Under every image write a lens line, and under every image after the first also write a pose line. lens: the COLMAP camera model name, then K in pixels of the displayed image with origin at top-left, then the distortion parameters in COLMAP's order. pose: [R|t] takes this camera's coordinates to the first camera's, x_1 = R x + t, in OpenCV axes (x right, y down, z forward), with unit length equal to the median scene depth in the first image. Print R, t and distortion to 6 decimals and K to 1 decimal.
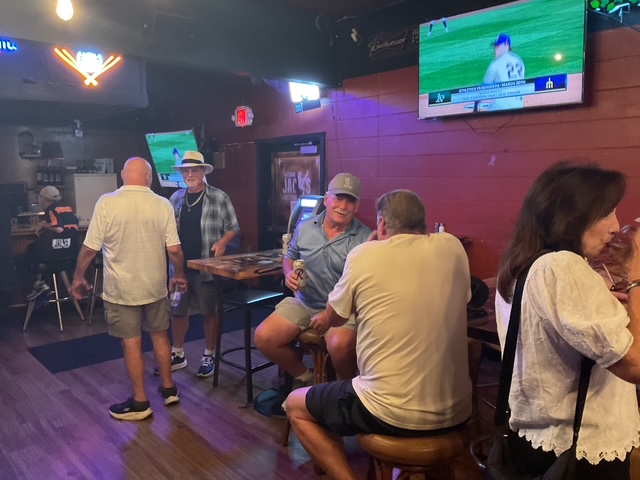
lens RADIAL K [[525.8, 0, 315.6], [0, 525.8, 242.0], [0, 0, 1]] dist [0.045654, -0.090712]
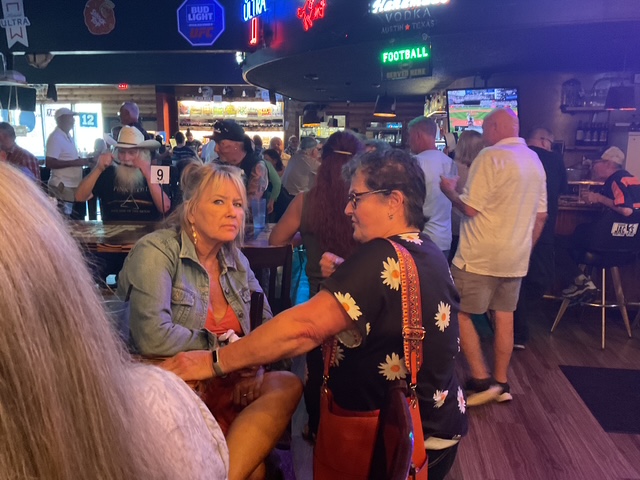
lens RADIAL K [[525.8, 0, 322.9], [0, 525.8, 240.8], [0, 0, 1]] dist [0.045654, -0.090712]
pose [[0.656520, 0.159144, -0.737329, -0.212724], [-0.107631, 0.987253, 0.117252, -0.020999], [0.746590, 0.002381, 0.665280, 0.221473]]
